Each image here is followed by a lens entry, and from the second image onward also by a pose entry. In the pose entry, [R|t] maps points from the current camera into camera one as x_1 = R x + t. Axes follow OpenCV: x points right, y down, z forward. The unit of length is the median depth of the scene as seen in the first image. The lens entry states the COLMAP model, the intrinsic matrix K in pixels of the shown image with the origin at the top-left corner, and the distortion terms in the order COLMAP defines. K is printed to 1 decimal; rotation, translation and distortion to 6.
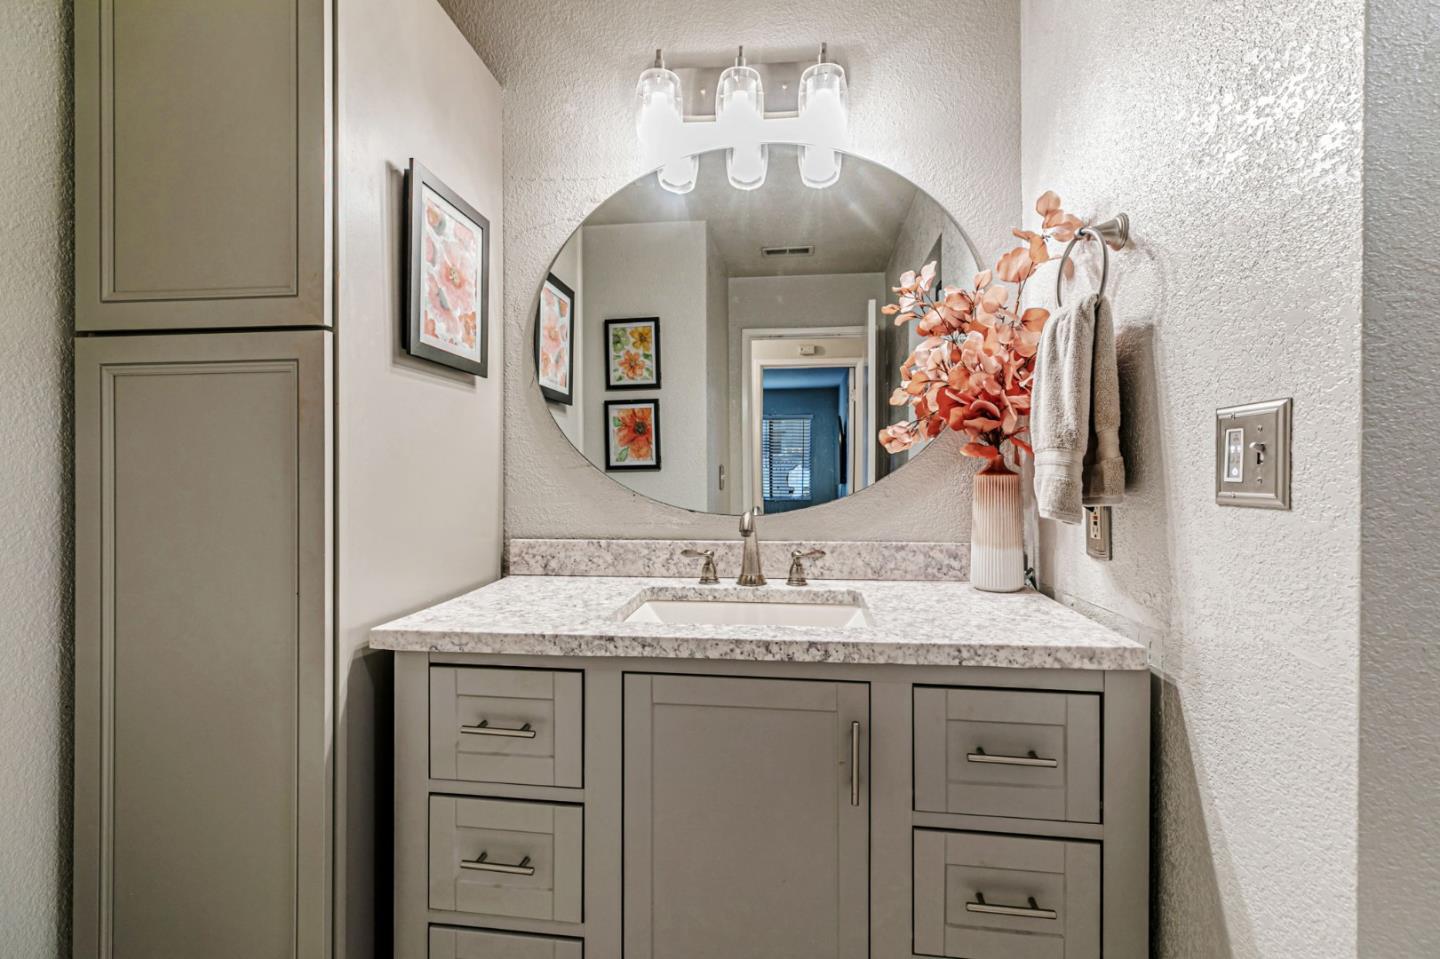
lens RADIAL K [[644.3, 0, 722.2], [0, 644.3, 480.0], [0, 0, 1]] dist [0.007605, -0.001318]
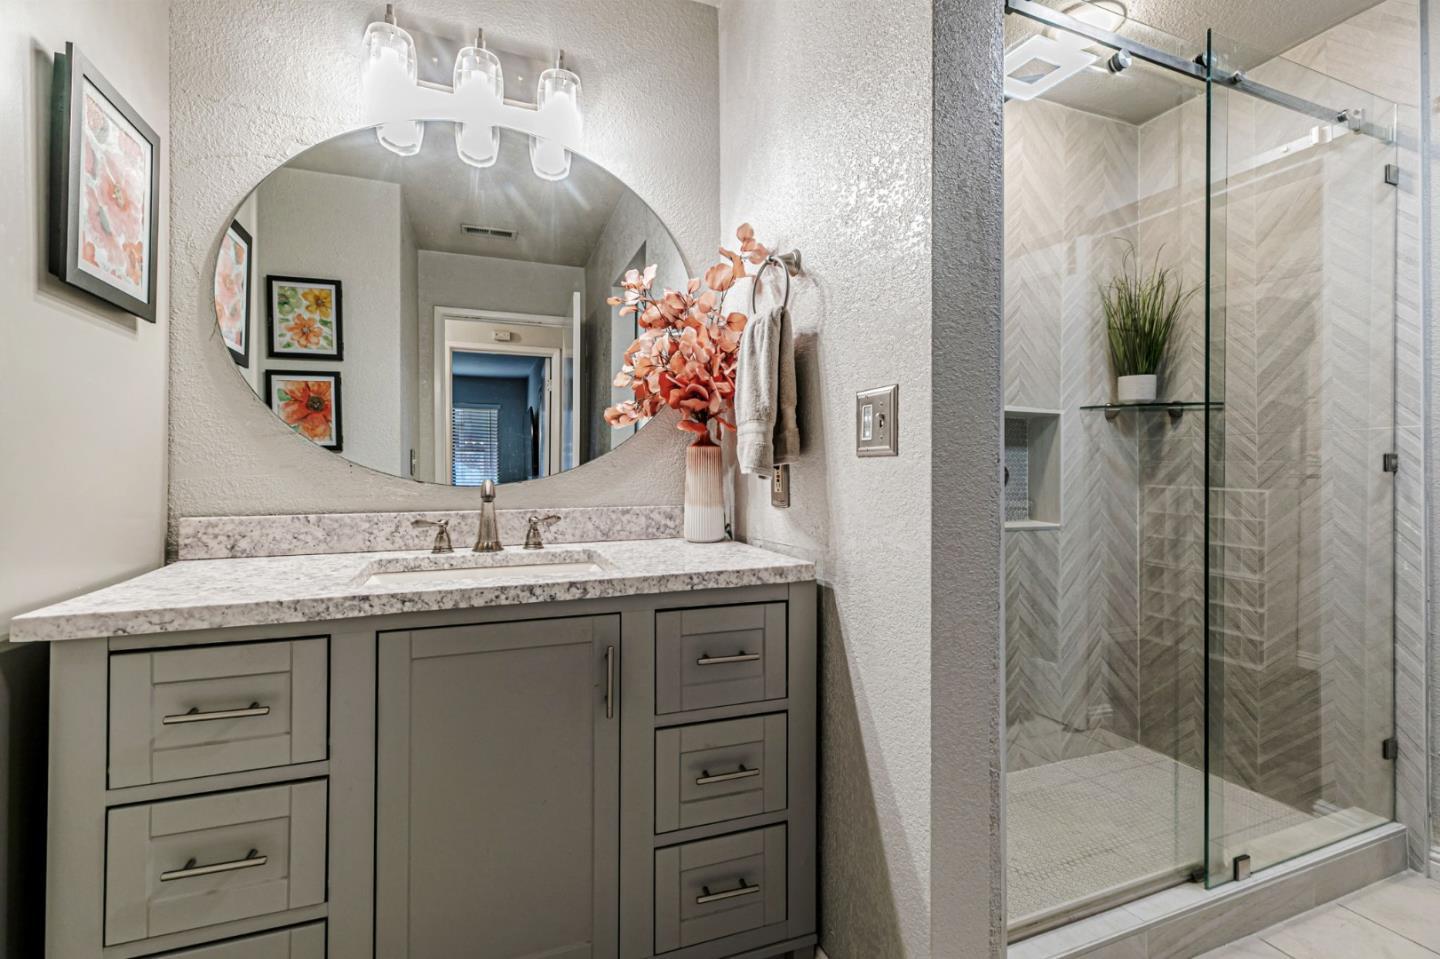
lens RADIAL K [[644.3, 0, 717.7], [0, 644.3, 471.4], [0, 0, 1]] dist [0.007605, -0.001318]
pose [[0.888065, 0.000419, 0.459718, -0.137741], [0.002353, 0.999982, -0.005457, 0.055480], [-0.459712, 0.005928, 0.888048, -0.113352]]
